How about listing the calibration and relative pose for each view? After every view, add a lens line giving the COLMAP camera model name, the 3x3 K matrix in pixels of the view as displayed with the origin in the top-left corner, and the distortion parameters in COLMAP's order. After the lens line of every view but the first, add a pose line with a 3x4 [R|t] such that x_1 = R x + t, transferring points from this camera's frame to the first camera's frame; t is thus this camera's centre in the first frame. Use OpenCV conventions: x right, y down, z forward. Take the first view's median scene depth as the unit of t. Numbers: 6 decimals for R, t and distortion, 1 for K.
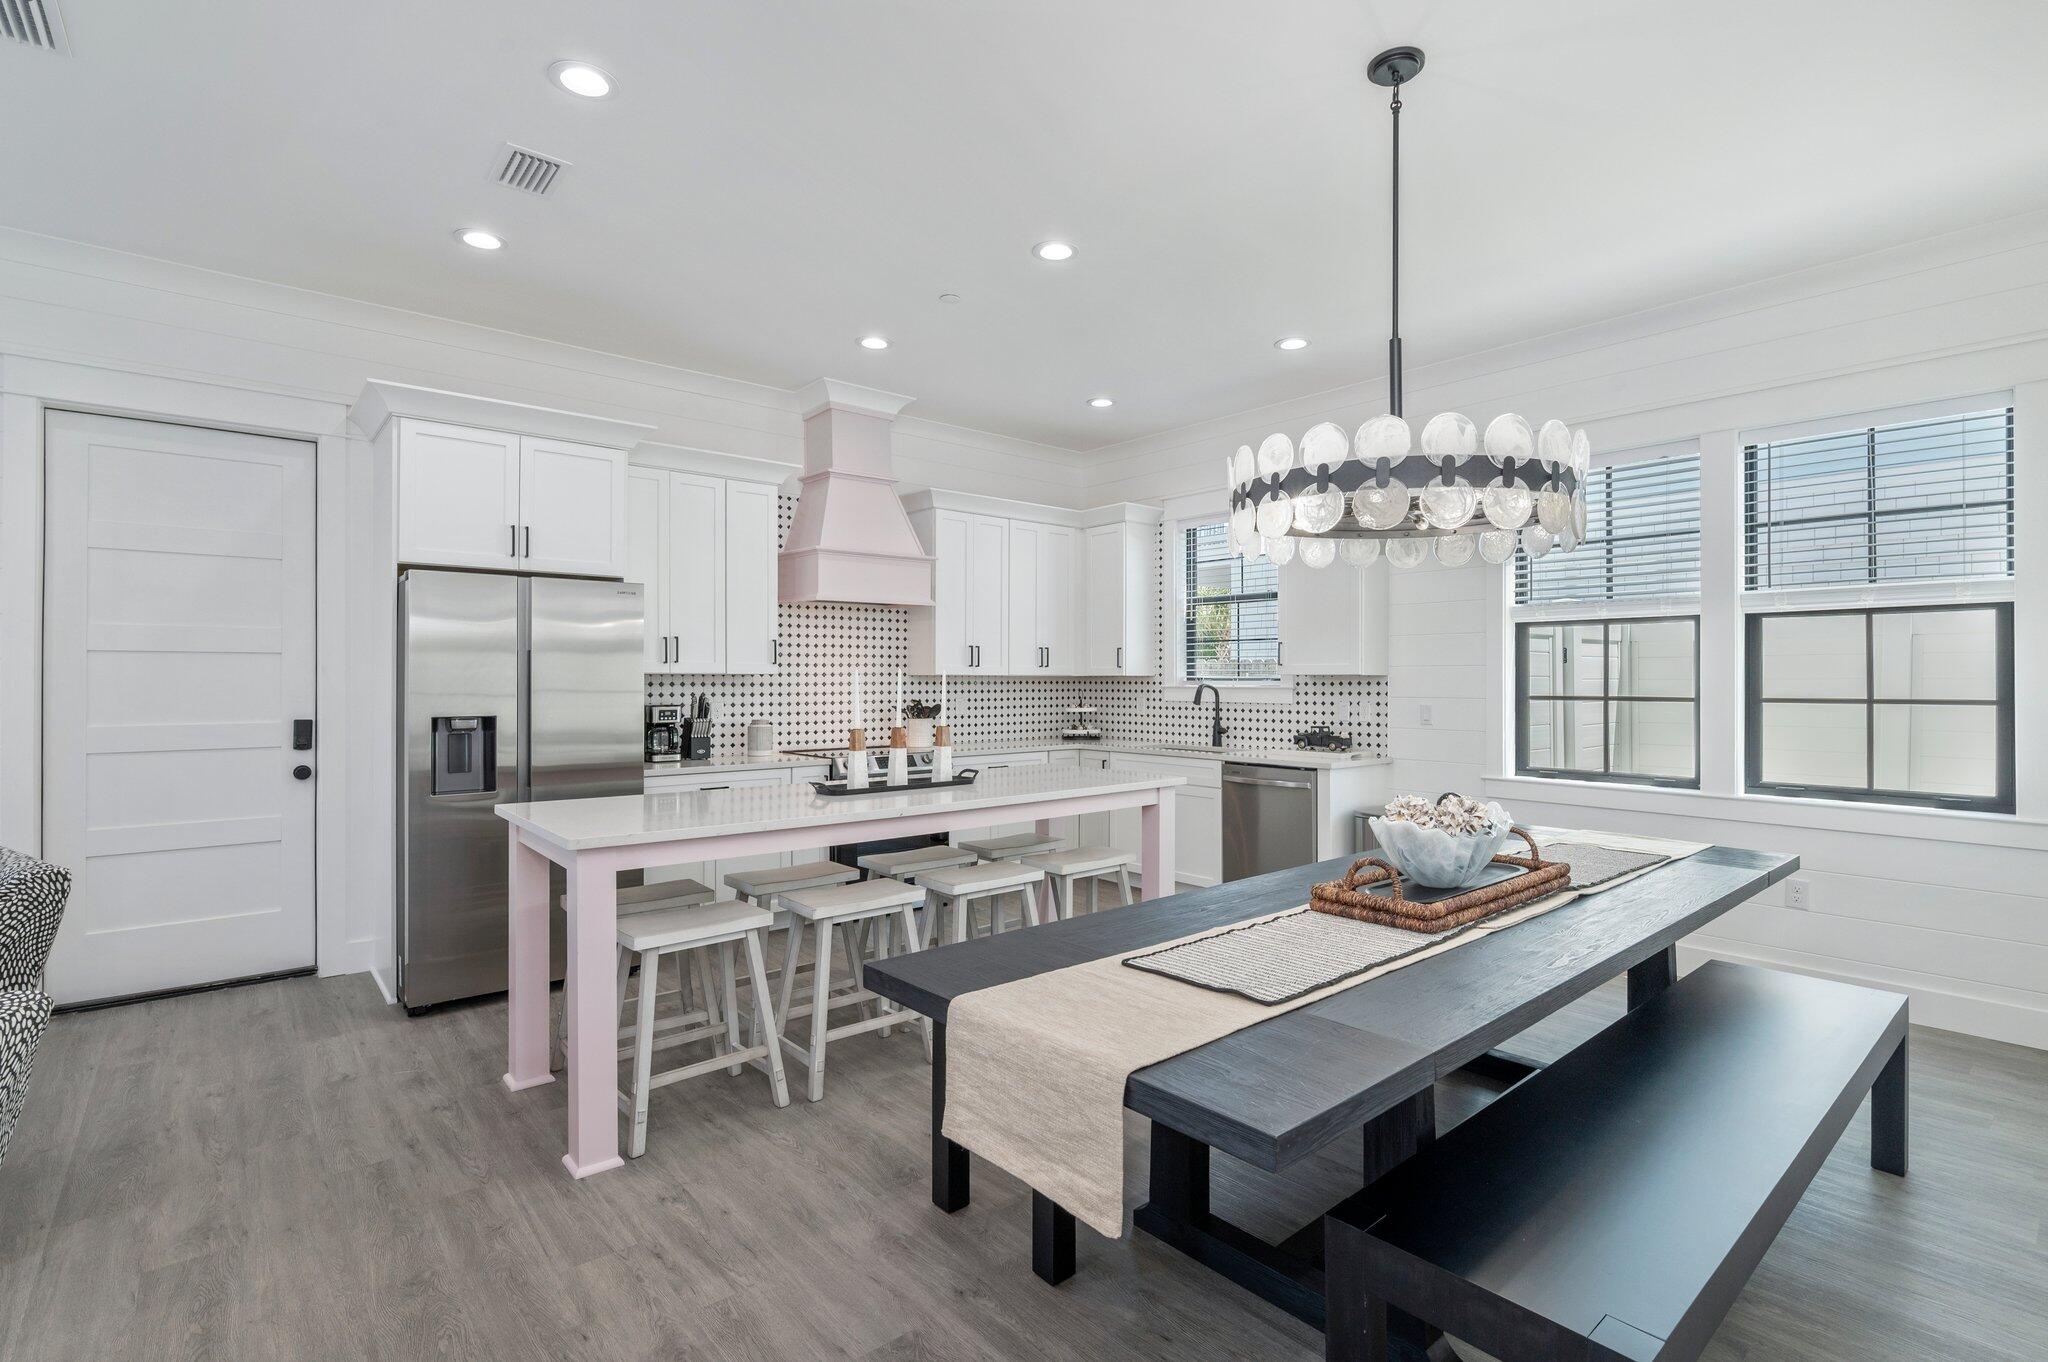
lens RADIAL K [[946.6, 0, 1024.0], [0, 946.6, 681.0], [0, 0, 1]] dist [0.015017, 0.000144]
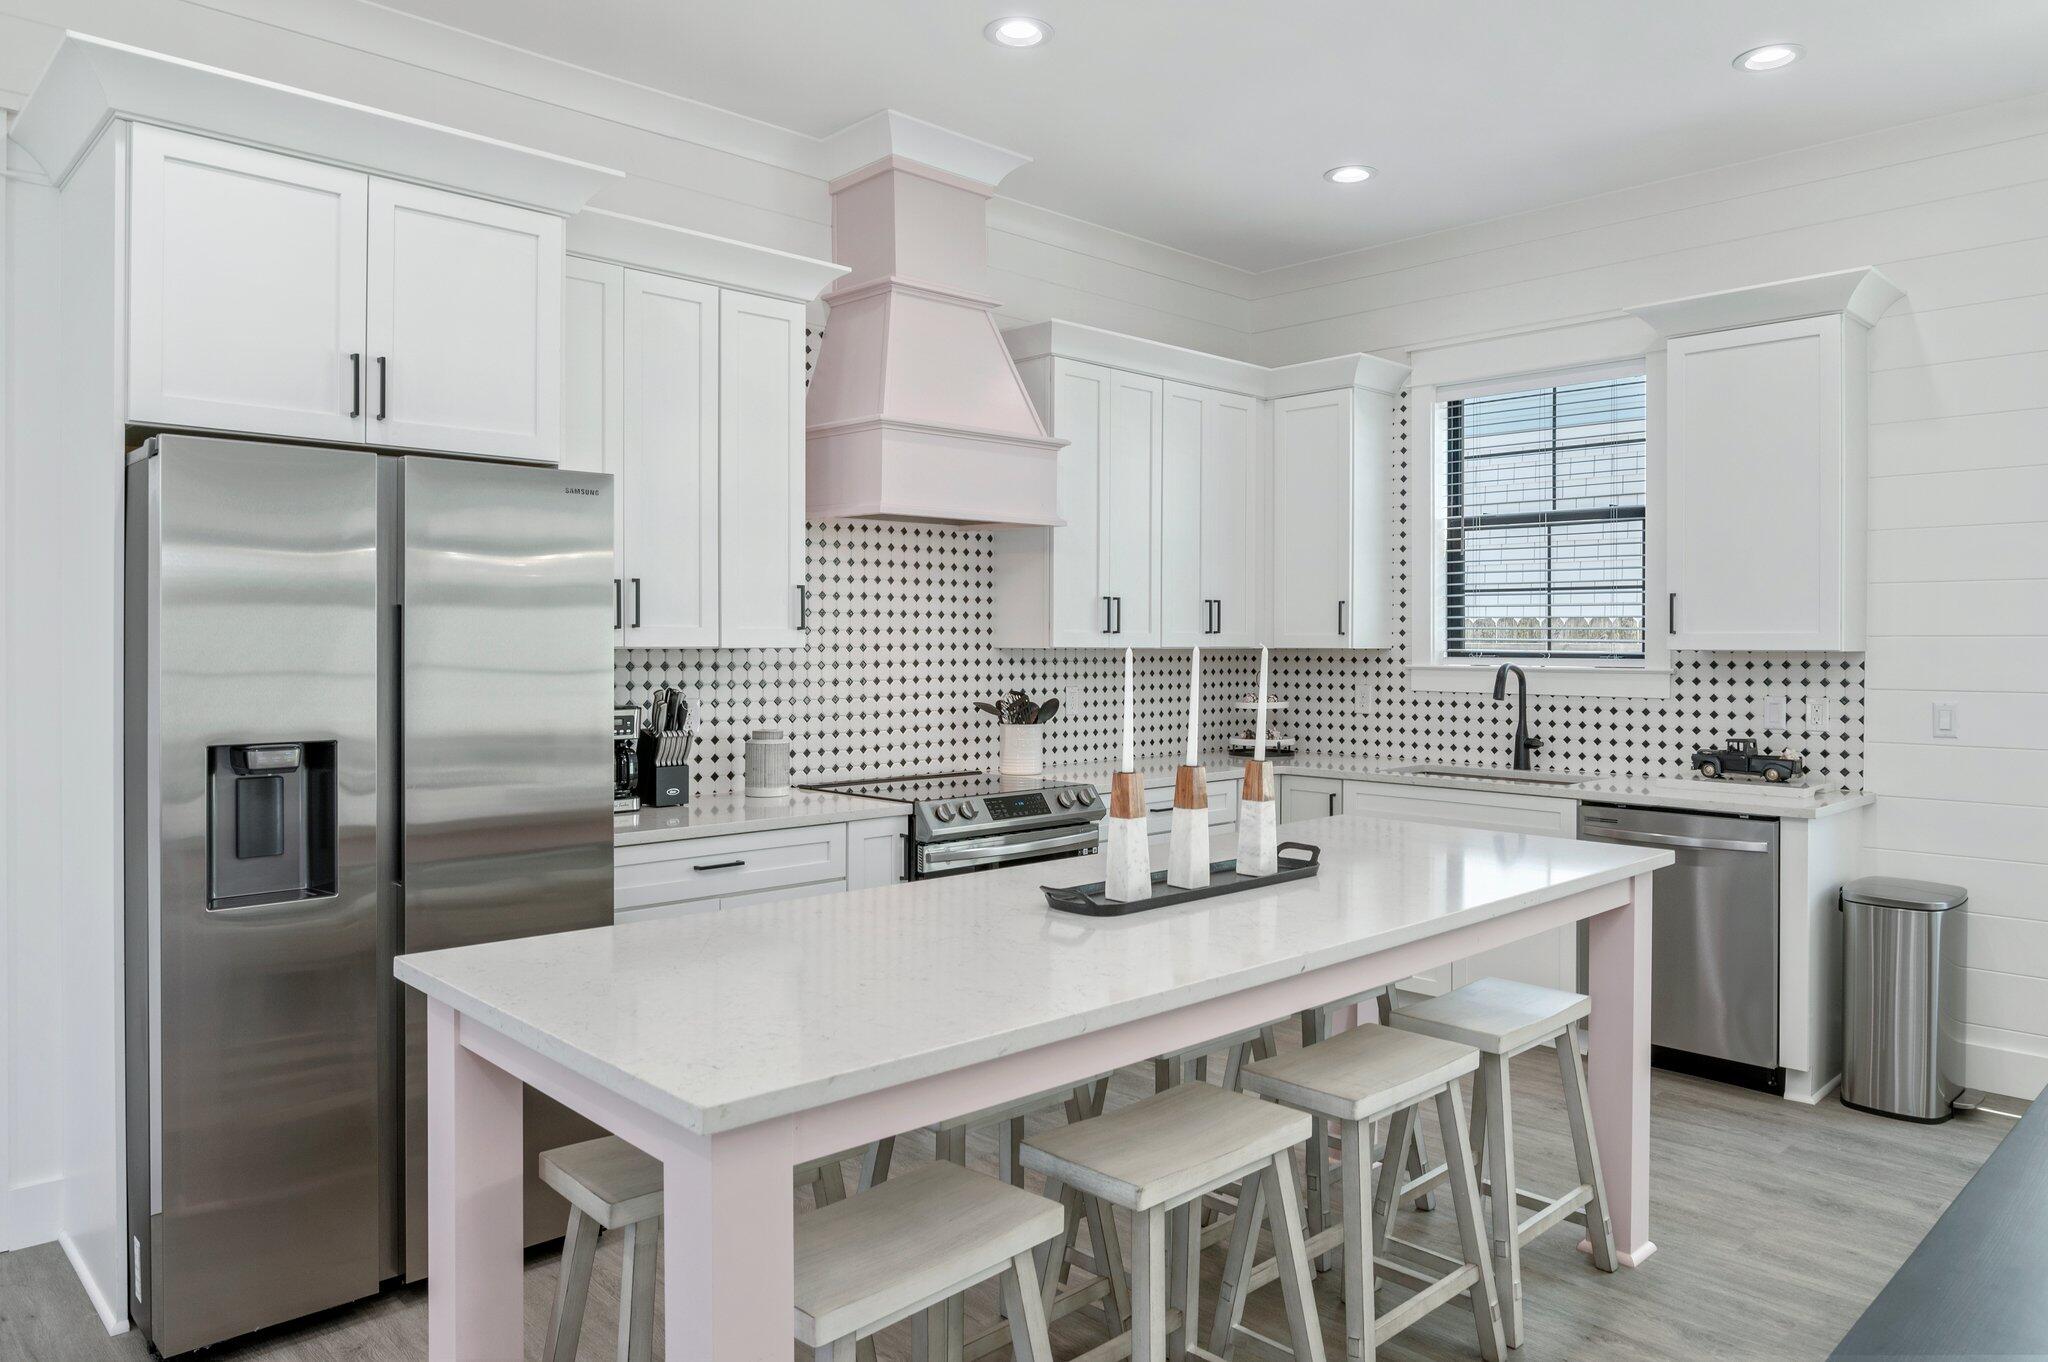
lens RADIAL K [[1338.3, 0, 1017.0], [0, 1338.3, 653.6], [0, 0, 1]] dist [0.001488, 0.002236]
pose [[0.997985, 0.001161, 0.063432, -0.180066], [-0.001611, 0.999974, 0.007043, -0.009317], [-0.063422, -0.007131, 0.997961, 0.211262]]
